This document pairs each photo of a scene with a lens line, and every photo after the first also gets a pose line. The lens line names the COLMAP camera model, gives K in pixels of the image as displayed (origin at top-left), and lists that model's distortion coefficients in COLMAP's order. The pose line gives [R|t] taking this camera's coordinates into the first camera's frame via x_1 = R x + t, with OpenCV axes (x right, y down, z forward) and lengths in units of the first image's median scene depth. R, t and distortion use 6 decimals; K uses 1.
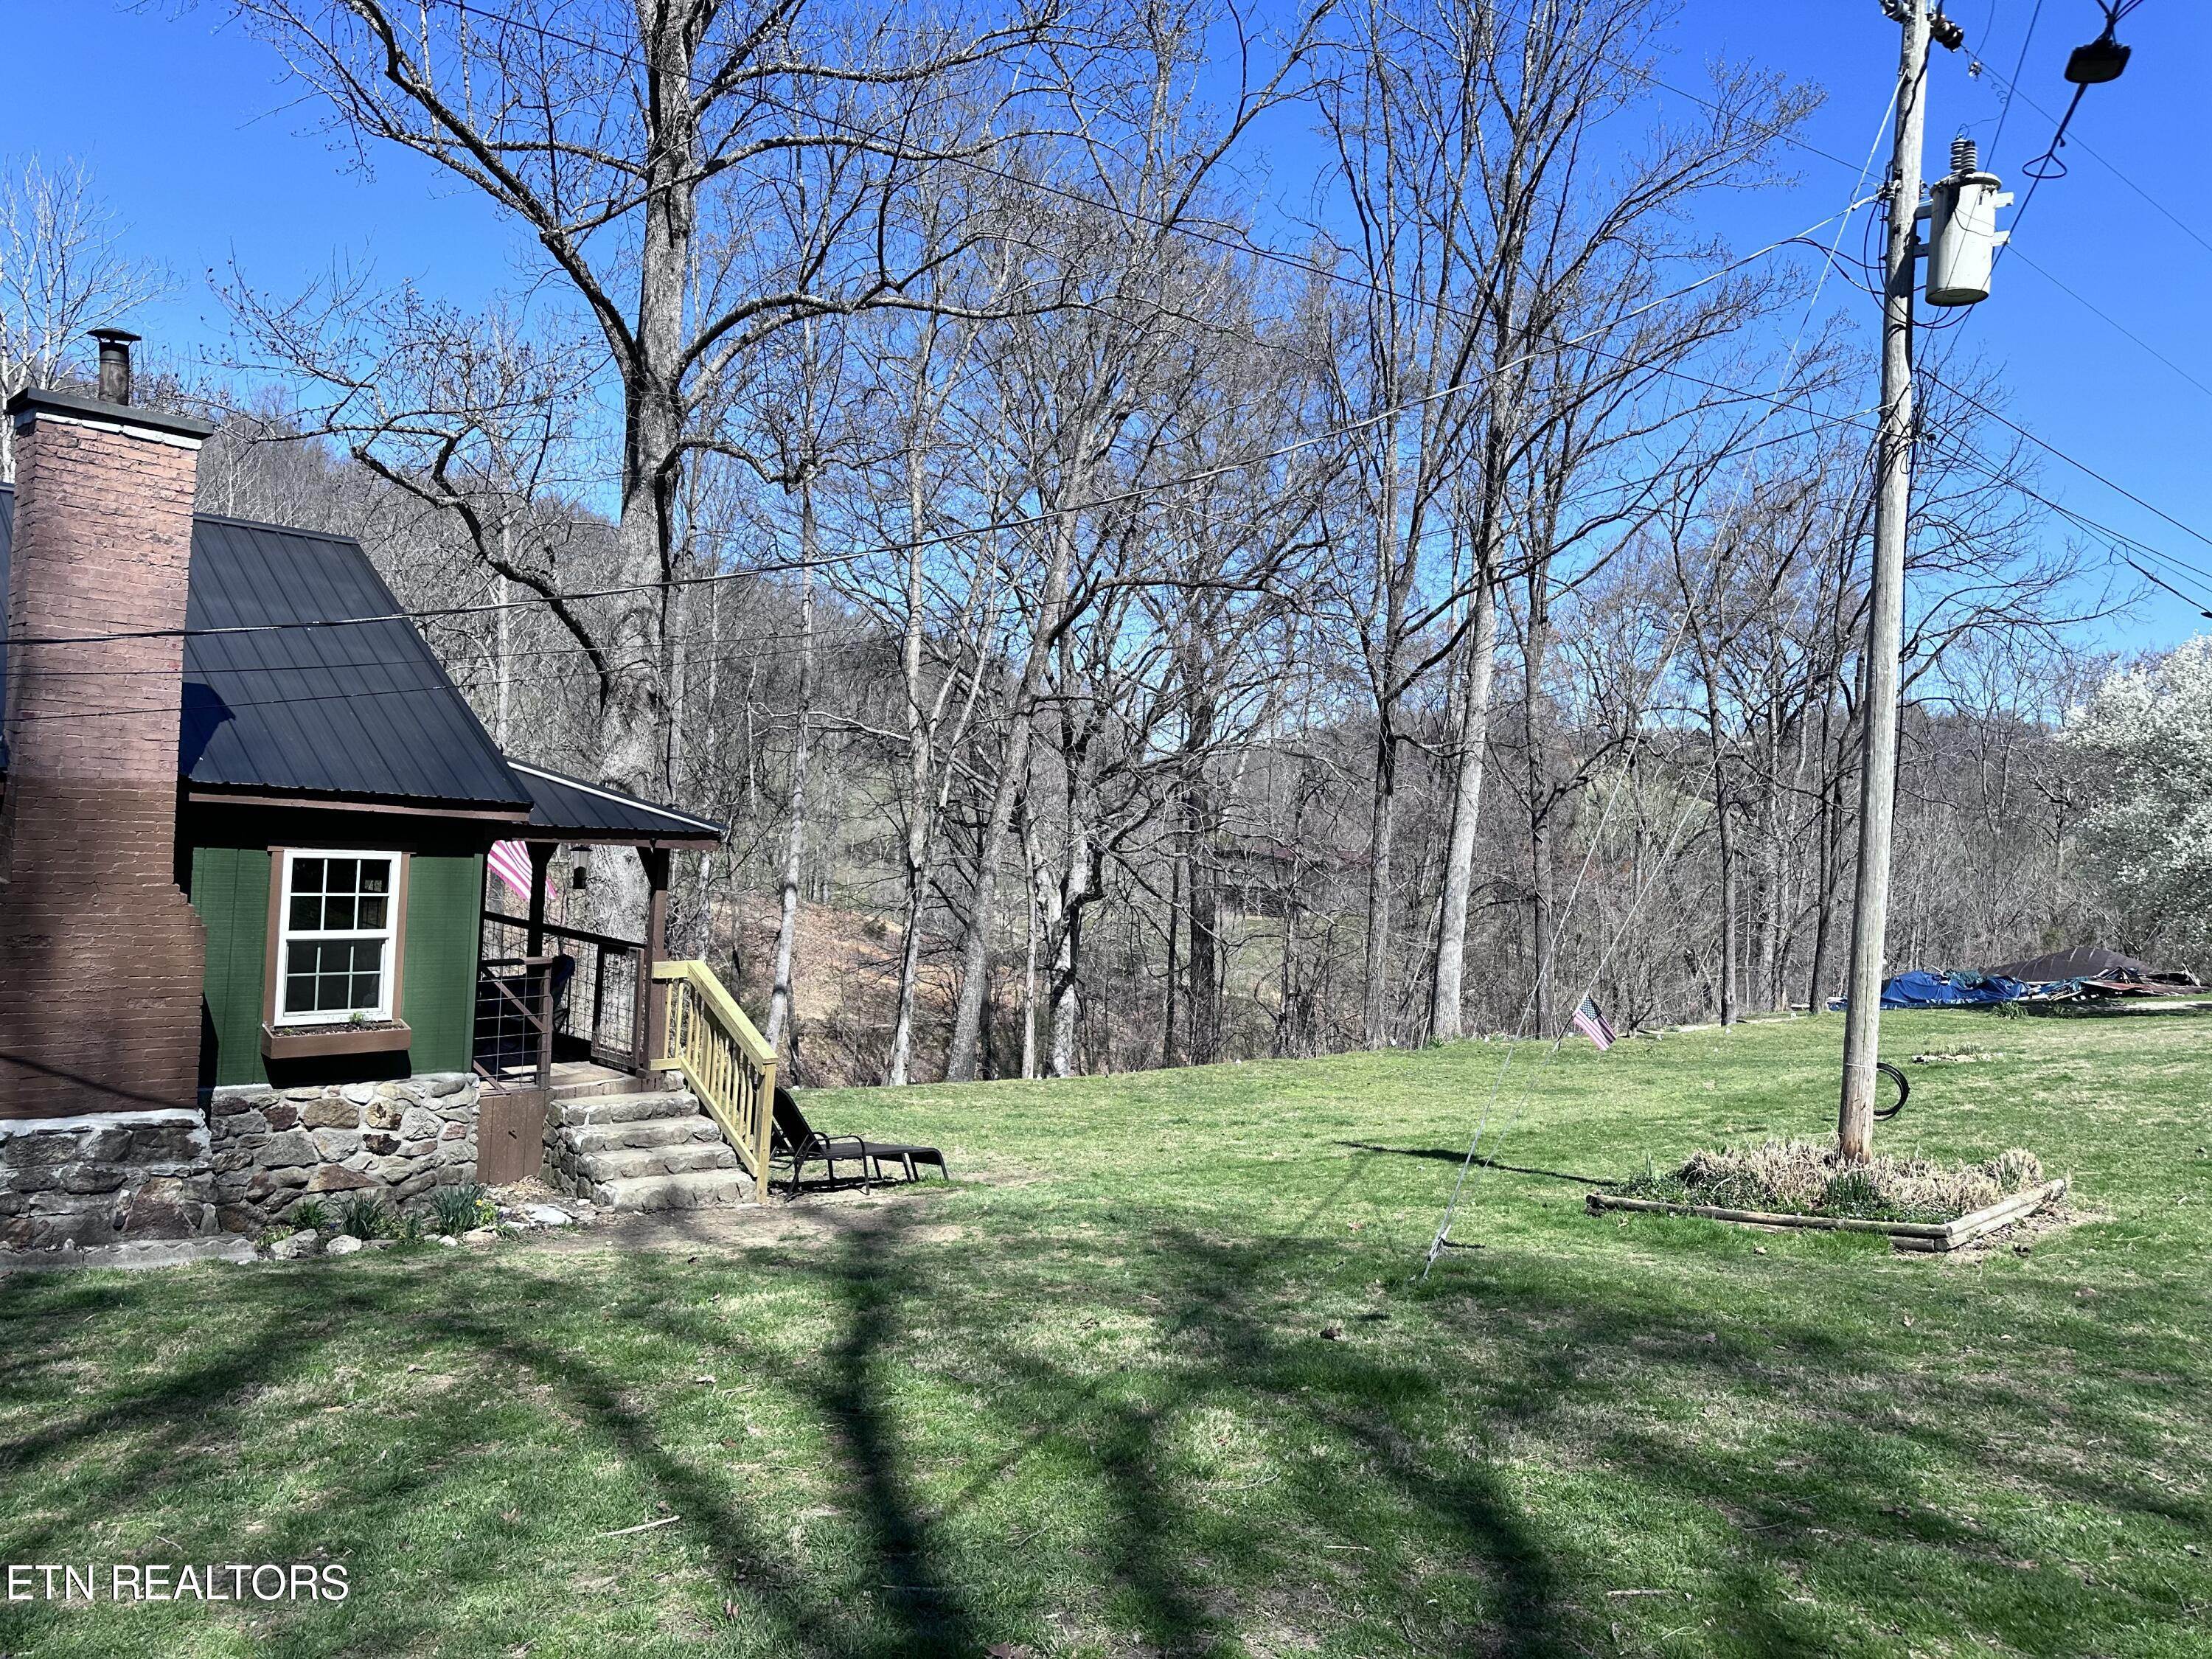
lens RADIAL K [[1569.1, 0, 1125.8], [0, 1569.1, 820.5], [0, 0, 1]] dist [0.084551, -0.088210]
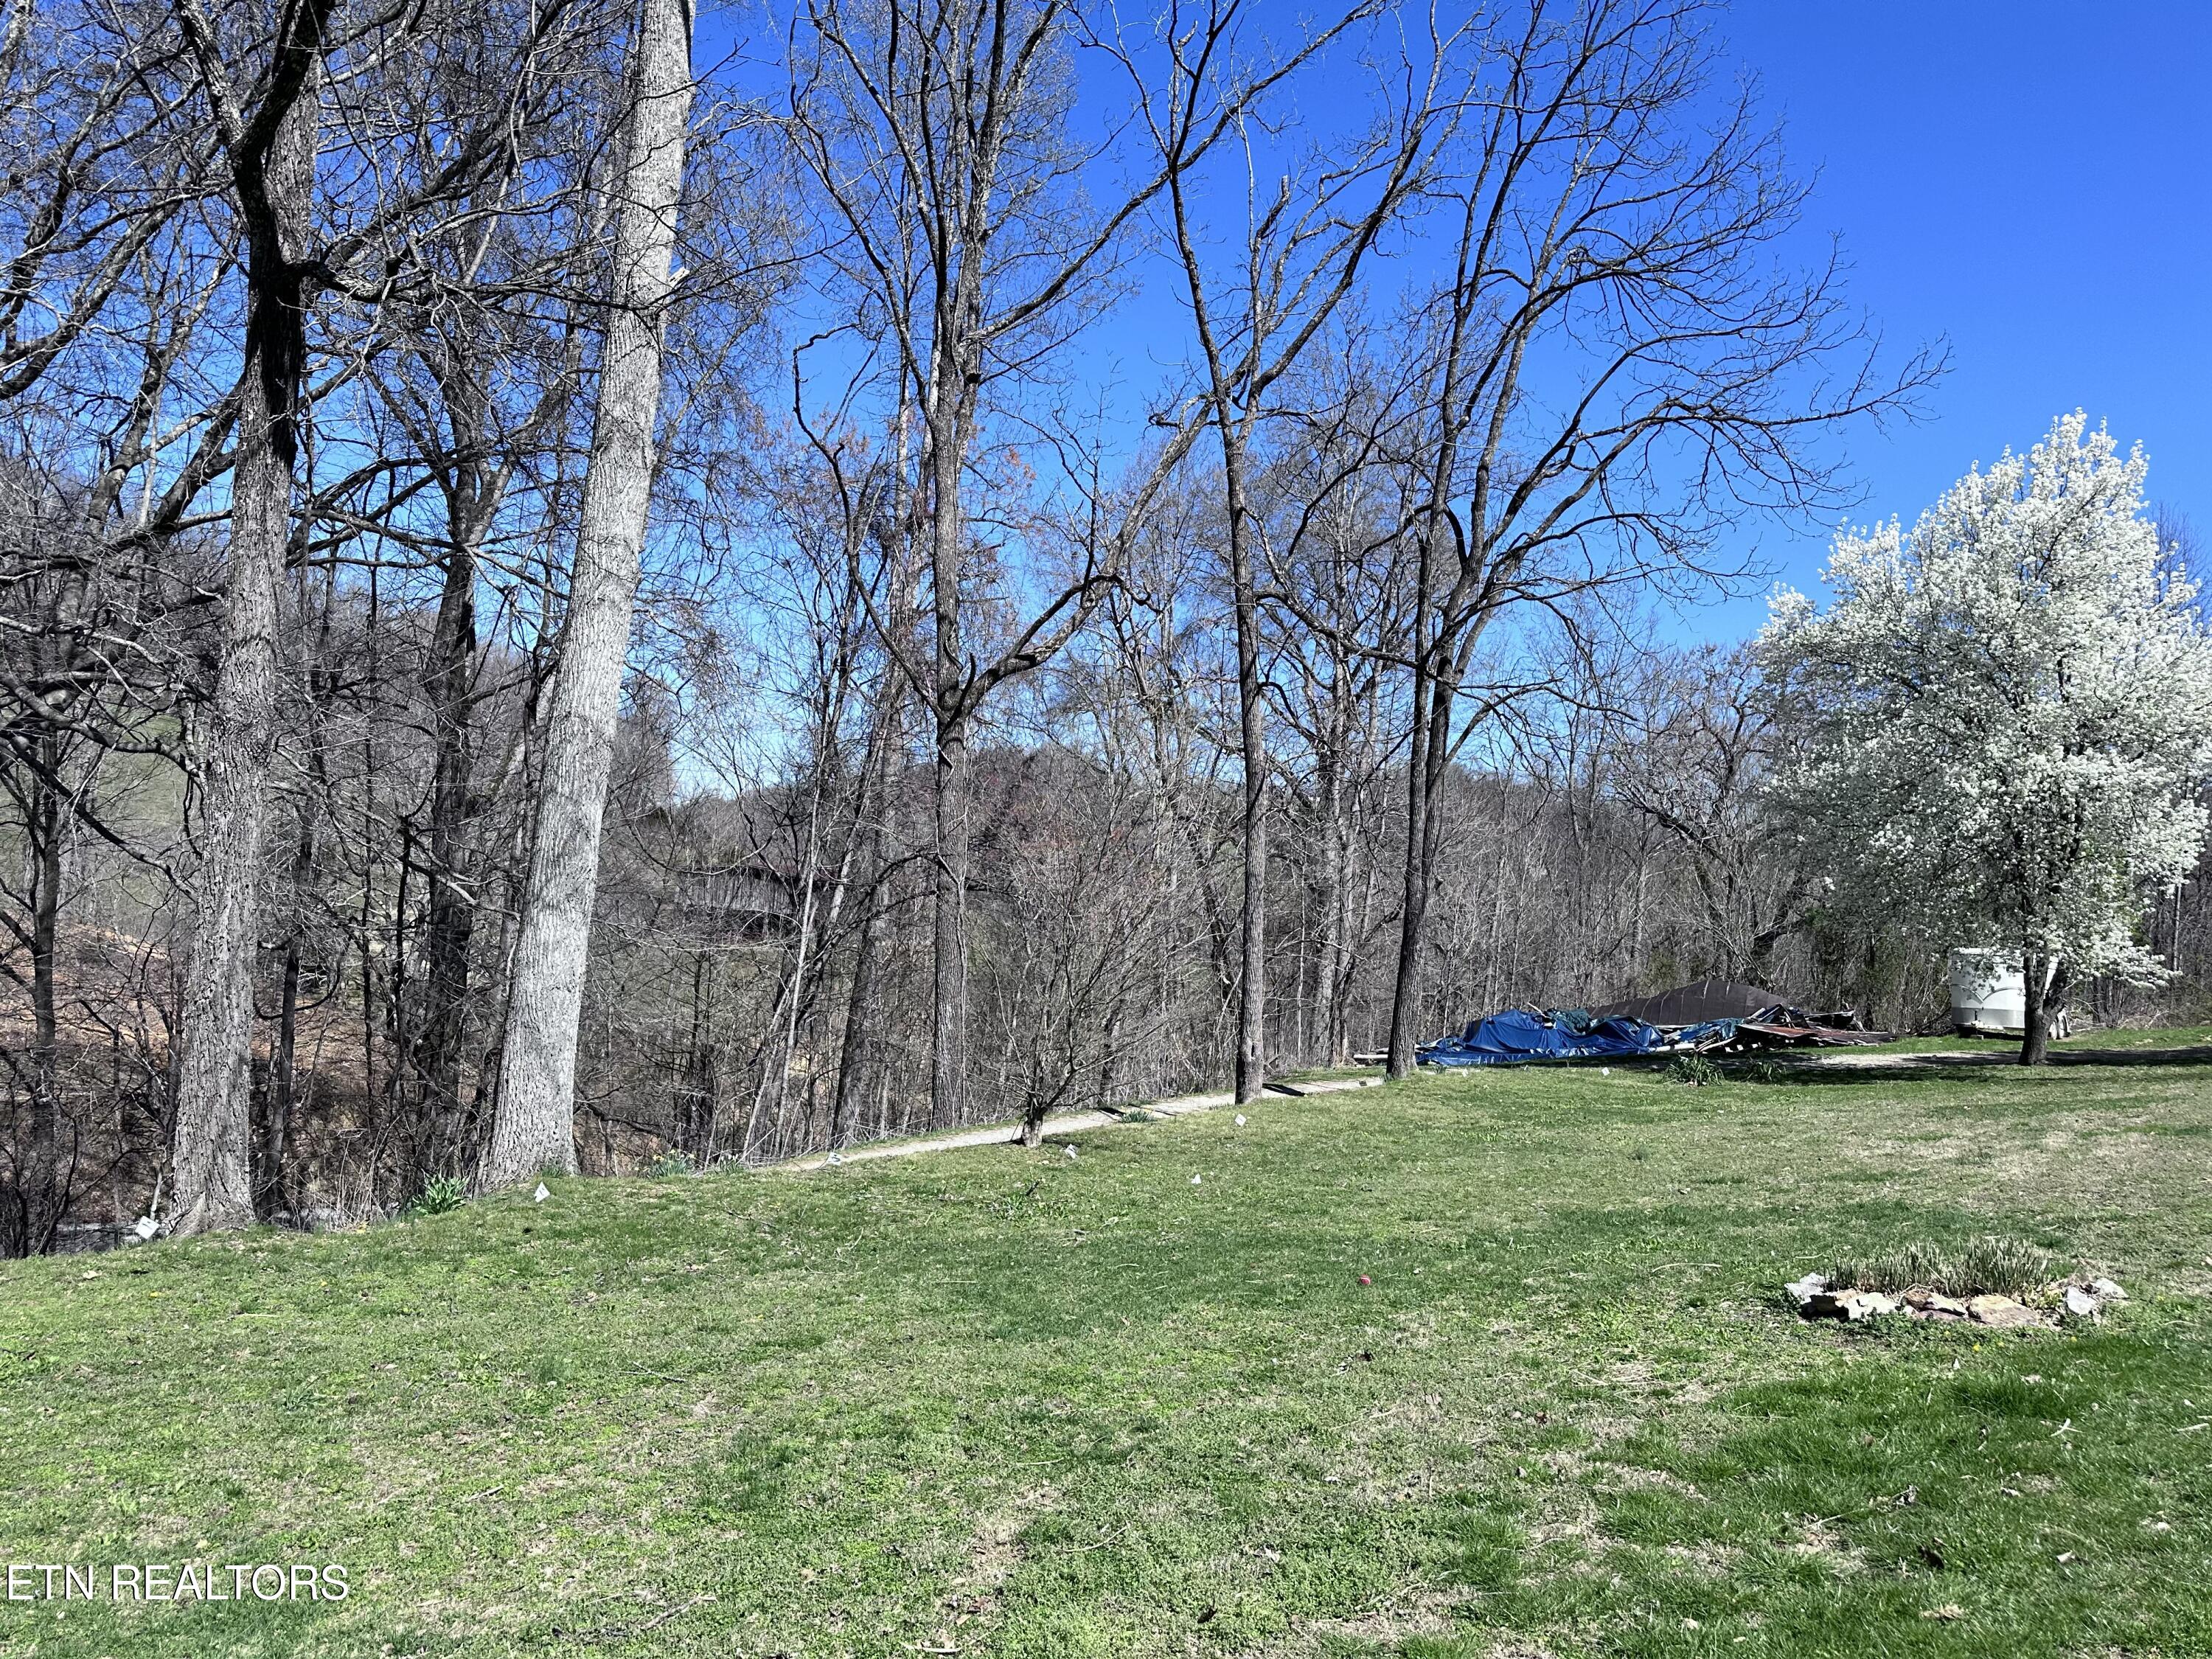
lens RADIAL K [[1569.1, 0, 1088.7], [0, 1569.1, 822.2], [0, 0, 1]] dist [0.084551, -0.088210]
pose [[0.973062, 0.034091, 0.228007, 0.154238], [-0.027804, 0.999141, -0.030732, 0.040410], [-0.228859, 0.023565, 0.973174, 0.375502]]
